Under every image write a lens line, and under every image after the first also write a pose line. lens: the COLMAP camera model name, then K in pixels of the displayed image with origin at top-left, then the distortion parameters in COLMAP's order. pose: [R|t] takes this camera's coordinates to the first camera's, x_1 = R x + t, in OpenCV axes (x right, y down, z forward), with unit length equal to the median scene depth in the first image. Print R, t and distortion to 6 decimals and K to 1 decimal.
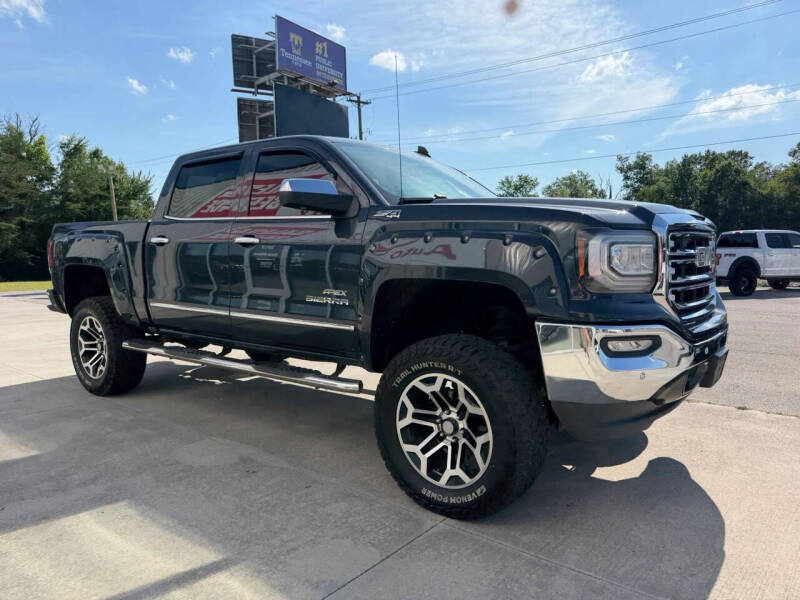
lens RADIAL K [[569.8, 0, 408.5], [0, 569.8, 302.6], [0, 0, 1]] dist [0.021898, -0.029910]
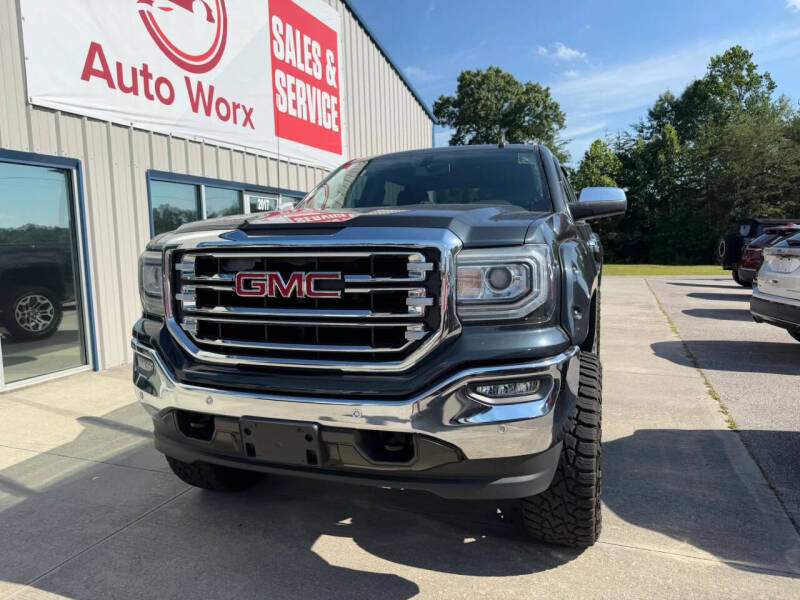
lens RADIAL K [[569.8, 0, 403.3], [0, 569.8, 292.6], [0, 0, 1]] dist [0.021898, -0.029910]
pose [[0.308574, 0.087466, -0.947170, 1.140013], [-0.074917, 0.994905, 0.067468, -0.120184], [0.948245, 0.050140, 0.313555, 0.841486]]
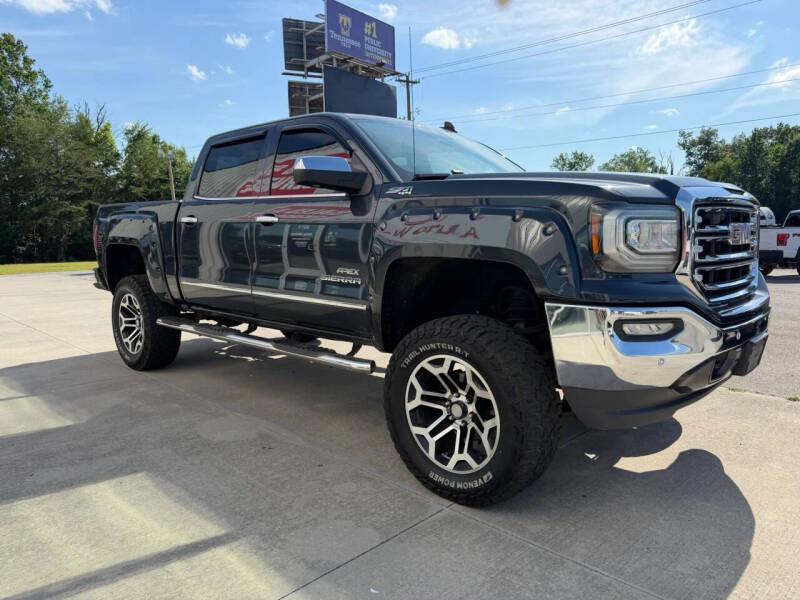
lens RADIAL K [[569.8, 0, 399.3], [0, 569.8, 295.8], [0, 0, 1]] dist [0.021898, -0.029910]
pose [[0.994661, 0.009050, -0.102801, 0.060834], [-0.006887, 0.999748, 0.021373, 0.002961], [0.102968, -0.020551, 0.994472, 0.025382]]
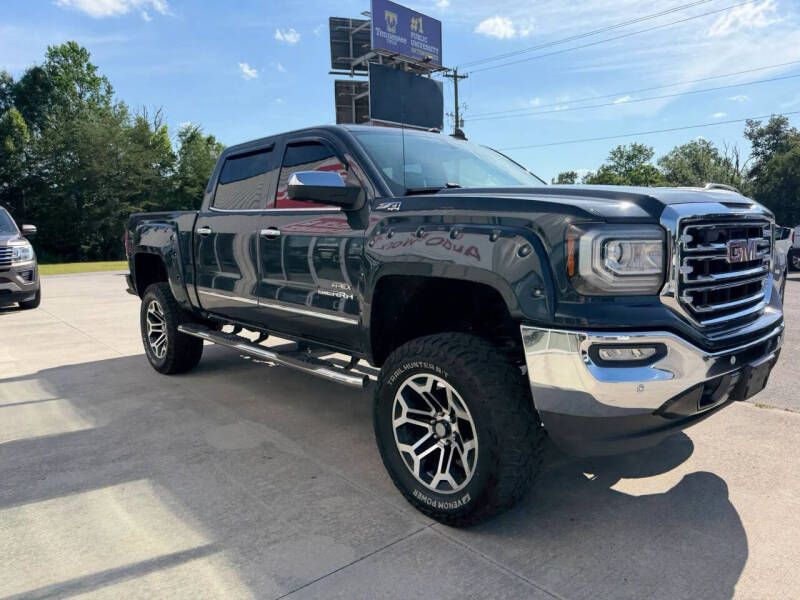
lens RADIAL K [[569.8, 0, 398.5], [0, 569.8, 304.5], [0, 0, 1]] dist [0.021898, -0.029910]
pose [[0.981595, 0.016191, -0.190286, 0.156283], [-0.008156, 0.999045, 0.042933, -0.028848], [0.190799, -0.040590, 0.980790, 0.043728]]
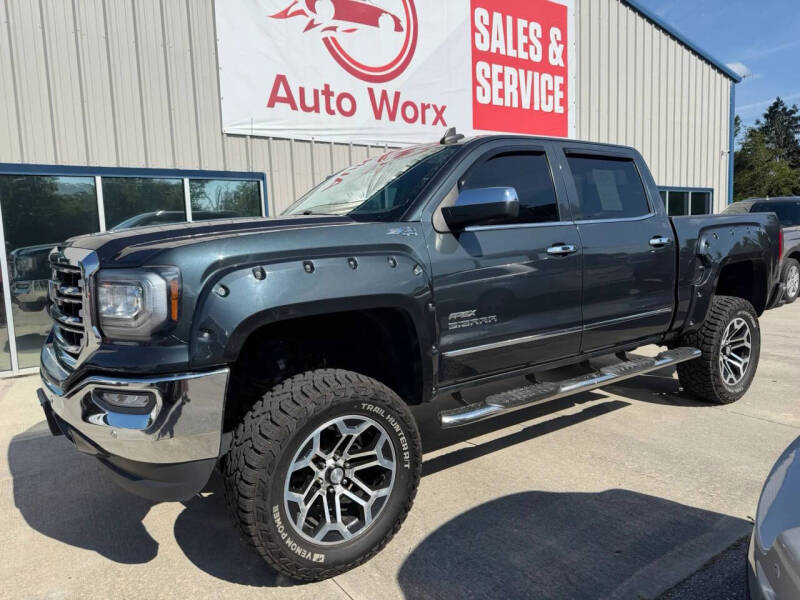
lens RADIAL K [[569.8, 0, 407.6], [0, 569.8, 298.9], [0, 0, 1]] dist [0.021898, -0.029910]
pose [[-0.281109, 0.128732, -0.951003, 1.134678], [-0.061033, 0.986558, 0.151586, -0.227790], [0.957733, 0.100655, -0.269473, 1.648096]]
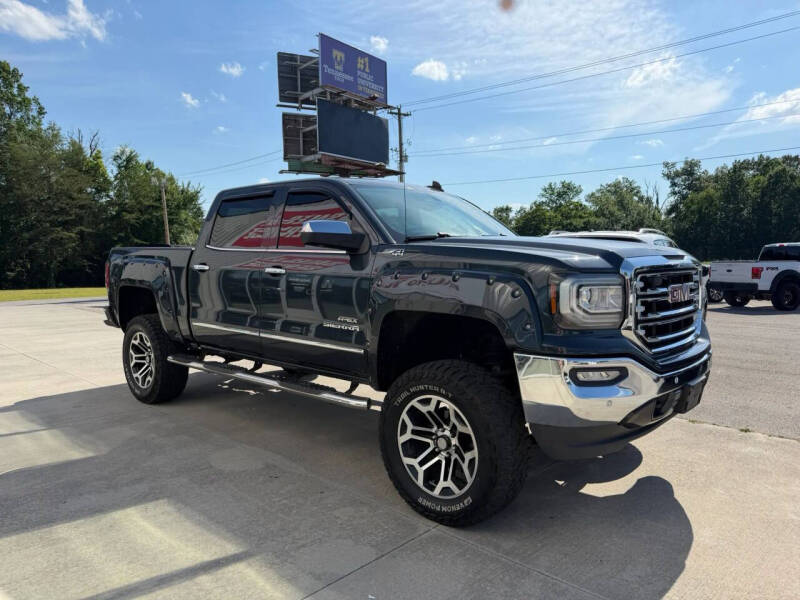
lens RADIAL K [[569.8, 0, 405.1], [0, 569.8, 297.3], [0, 0, 1]] dist [0.021898, -0.029910]
pose [[0.996974, 0.008390, -0.077281, 0.070821], [-0.010035, 0.999731, -0.020922, -0.039958], [0.077085, 0.021634, 0.996790, -0.118949]]
